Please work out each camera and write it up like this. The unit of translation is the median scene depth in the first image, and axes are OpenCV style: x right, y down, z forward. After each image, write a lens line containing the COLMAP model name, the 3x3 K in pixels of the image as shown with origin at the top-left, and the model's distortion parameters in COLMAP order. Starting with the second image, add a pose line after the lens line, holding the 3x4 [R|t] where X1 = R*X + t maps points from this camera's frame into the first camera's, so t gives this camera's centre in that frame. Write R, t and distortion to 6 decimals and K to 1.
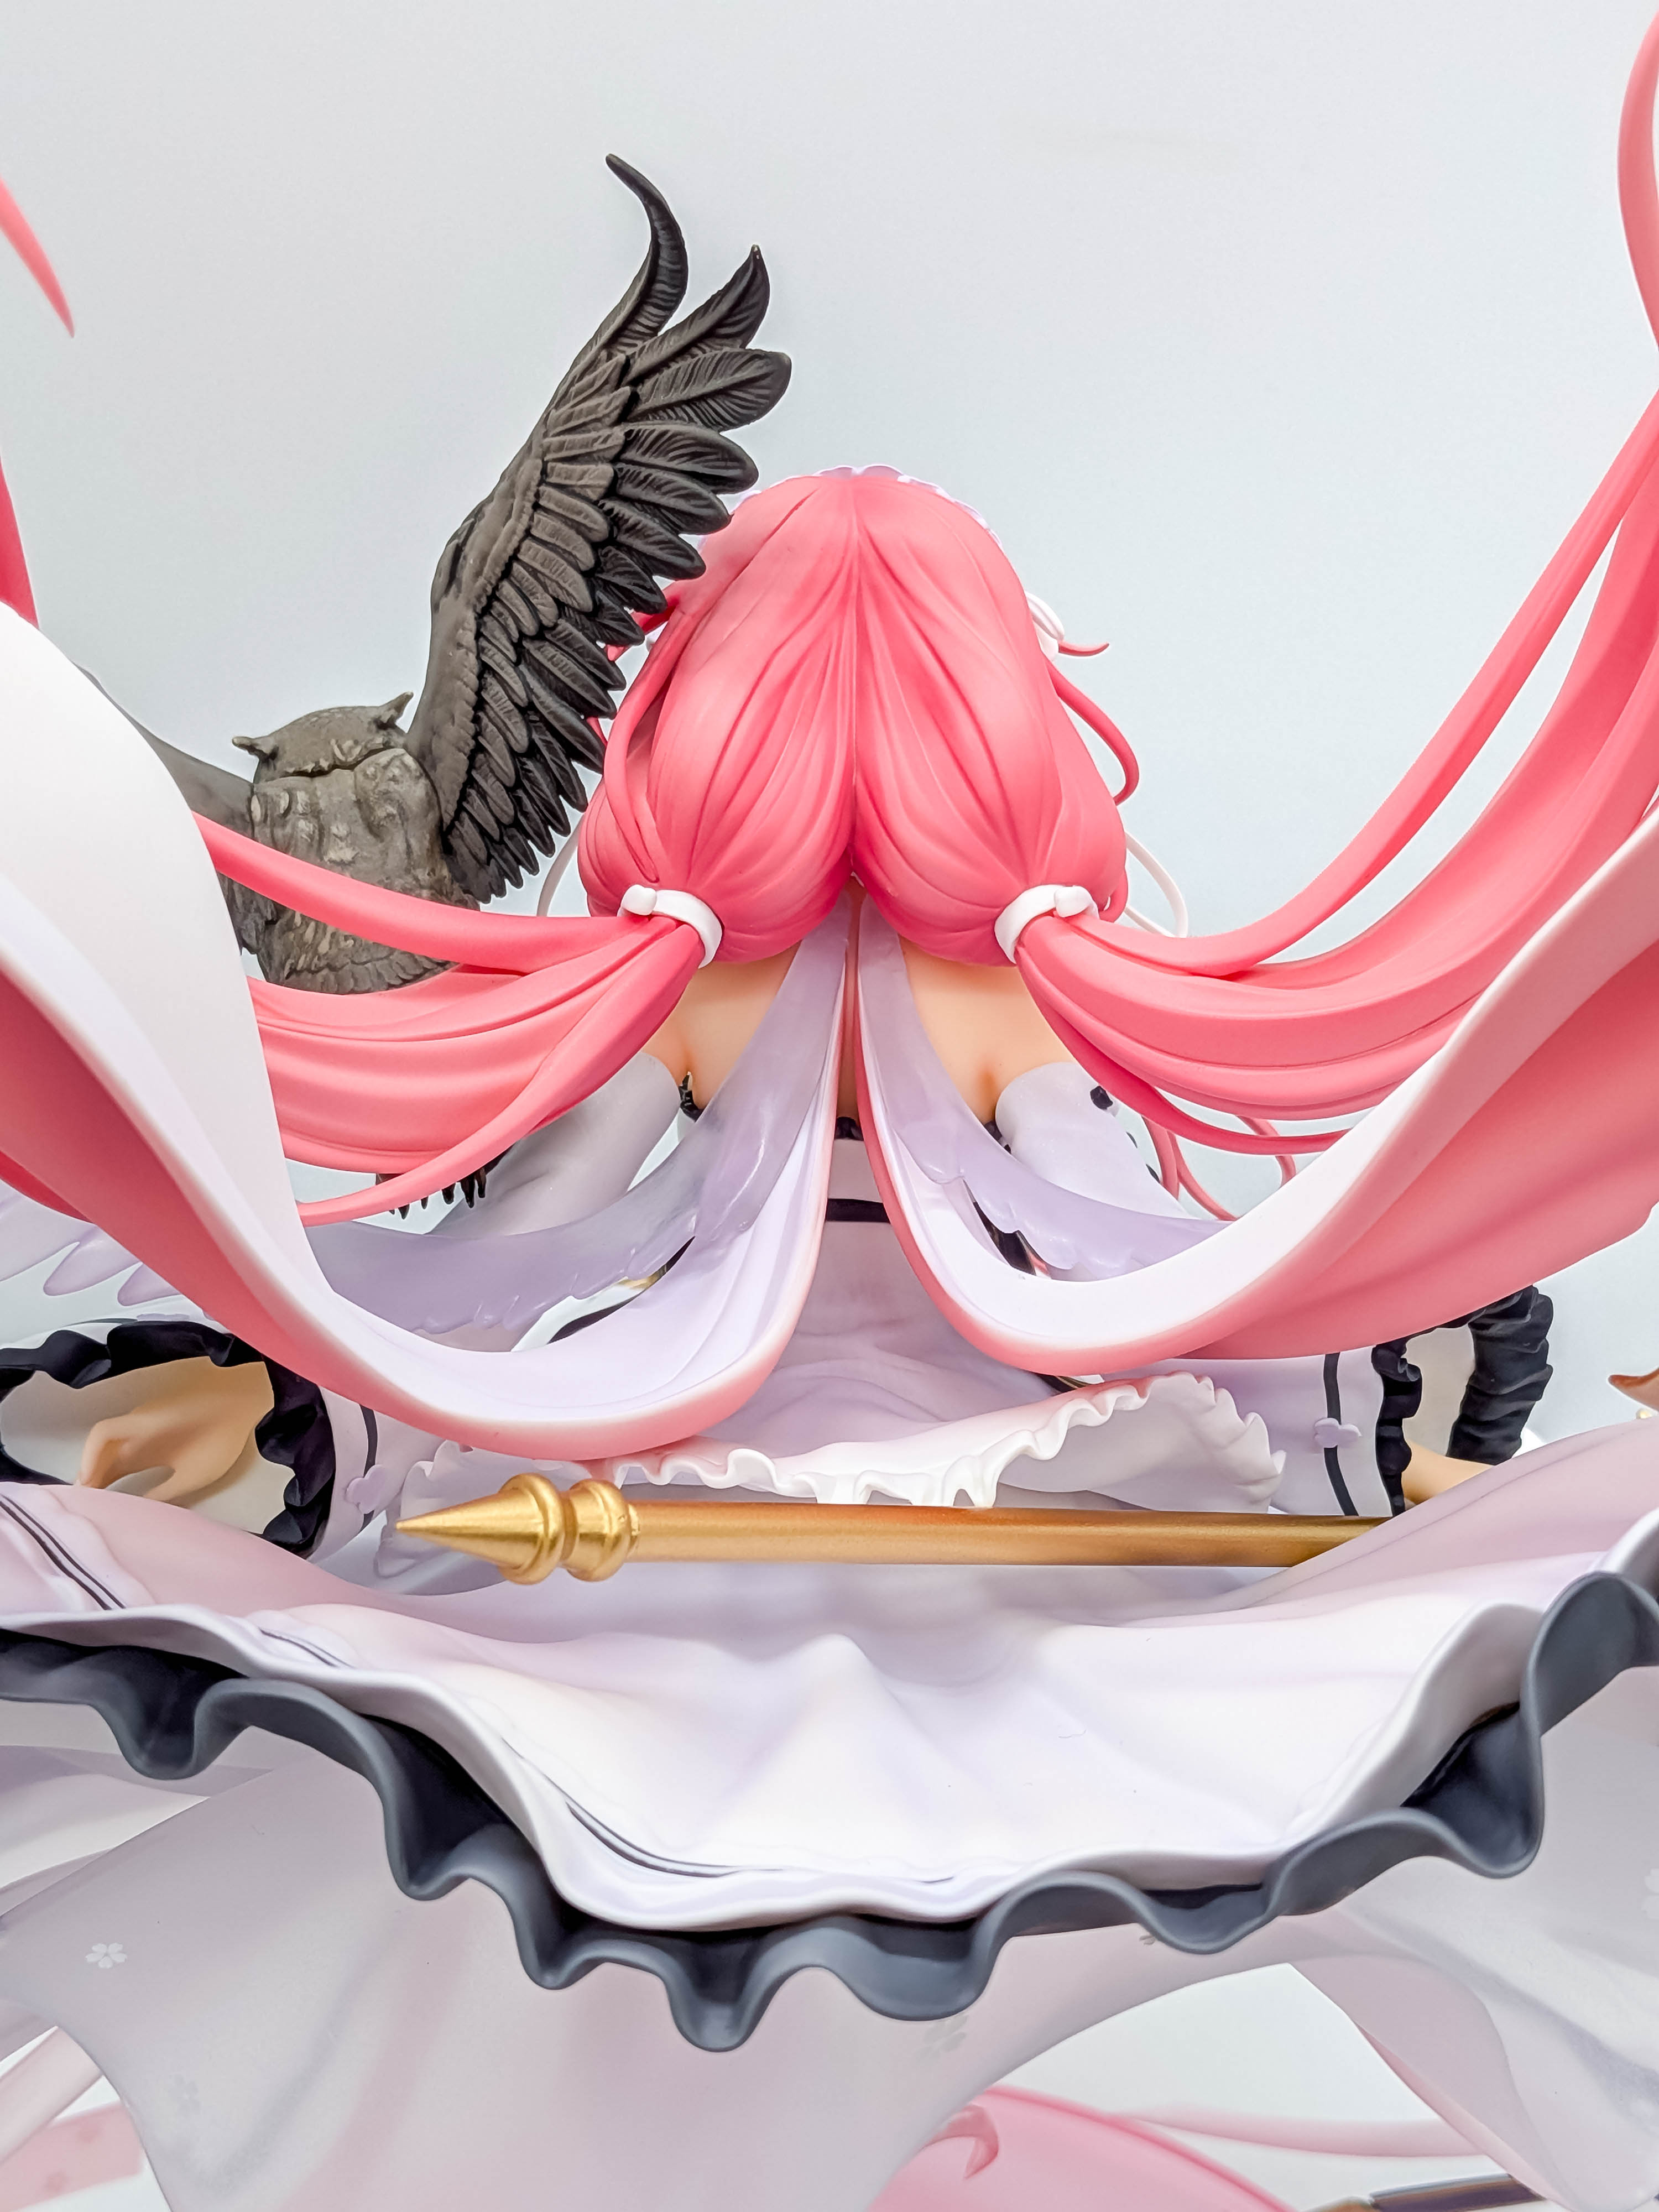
lens RADIAL K [[3326.1, 0, 923.6], [0, 3326.1, 1130.8], [0, 0, 1]] dist [0.062219, 0.000000]
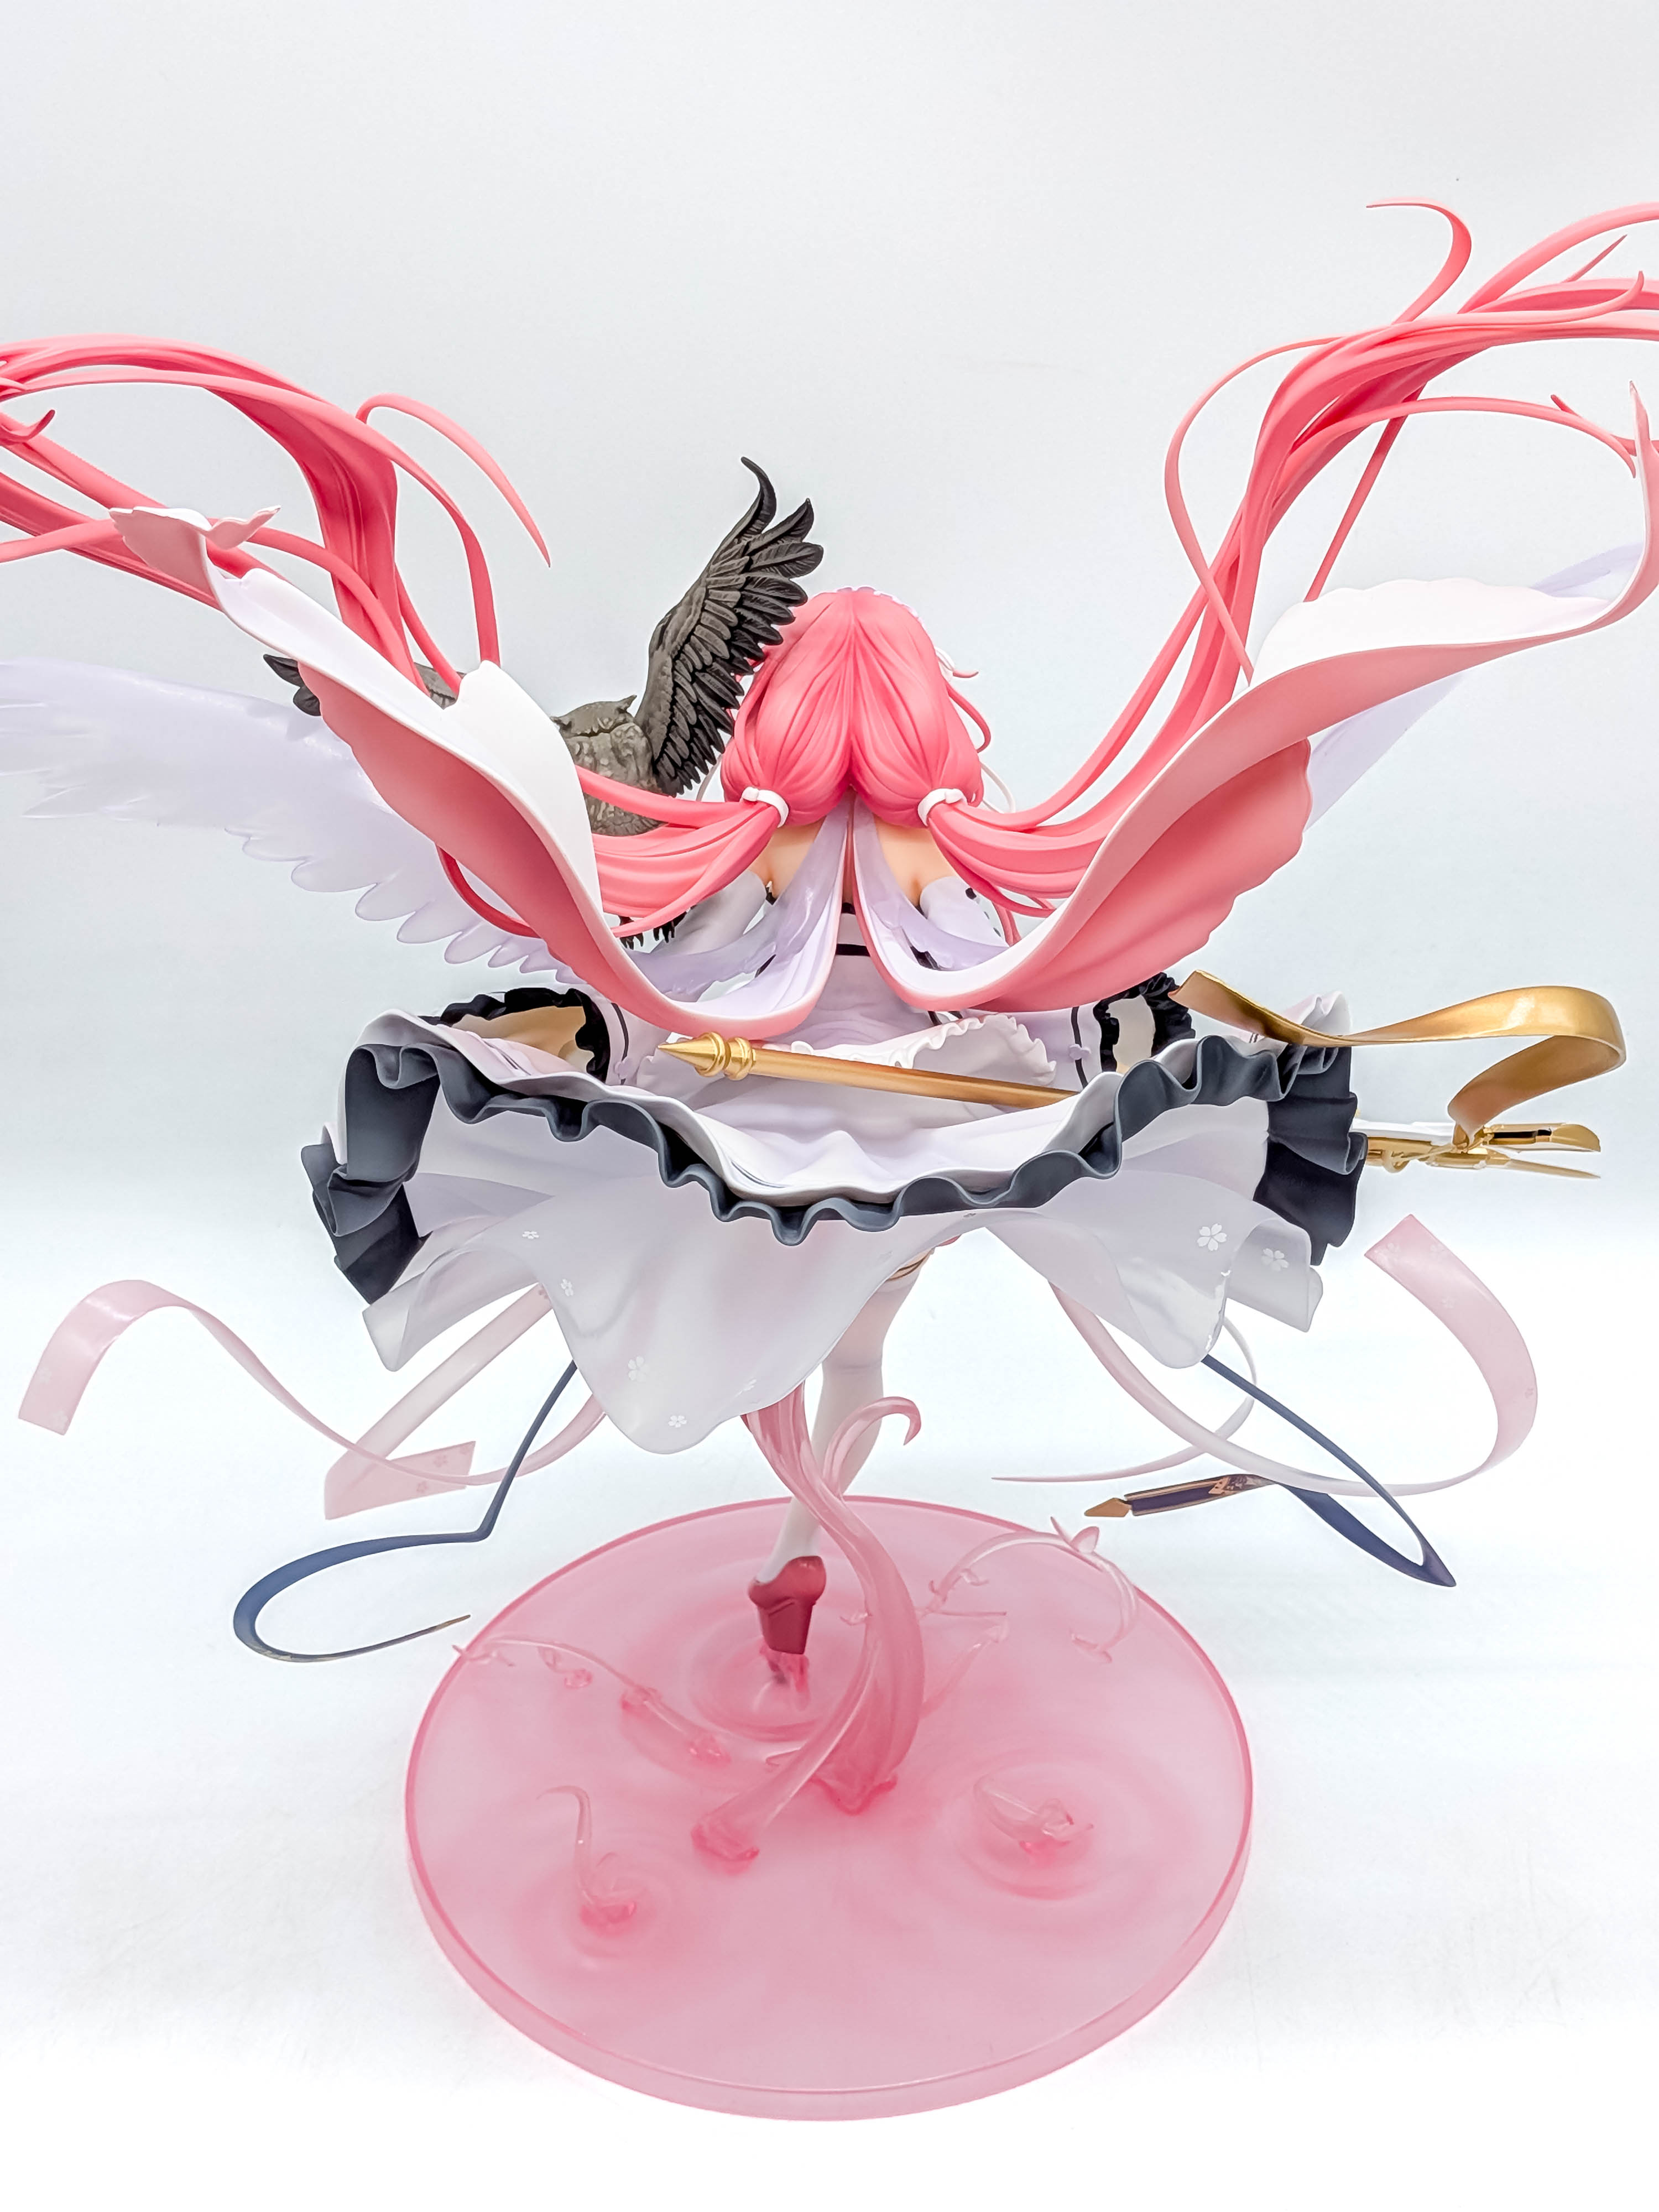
lens RADIAL K [[3326.1, 0, 833.0], [0, 3326.1, 1101.1], [0, 0, 1]] dist [0.062219, 0.000000]
pose [[0.999498, 0.006566, -0.030982, 0.034672], [-0.006381, 0.999961, 0.006065, 0.112990], [0.031021, -0.005865, 0.999502, -1.123124]]
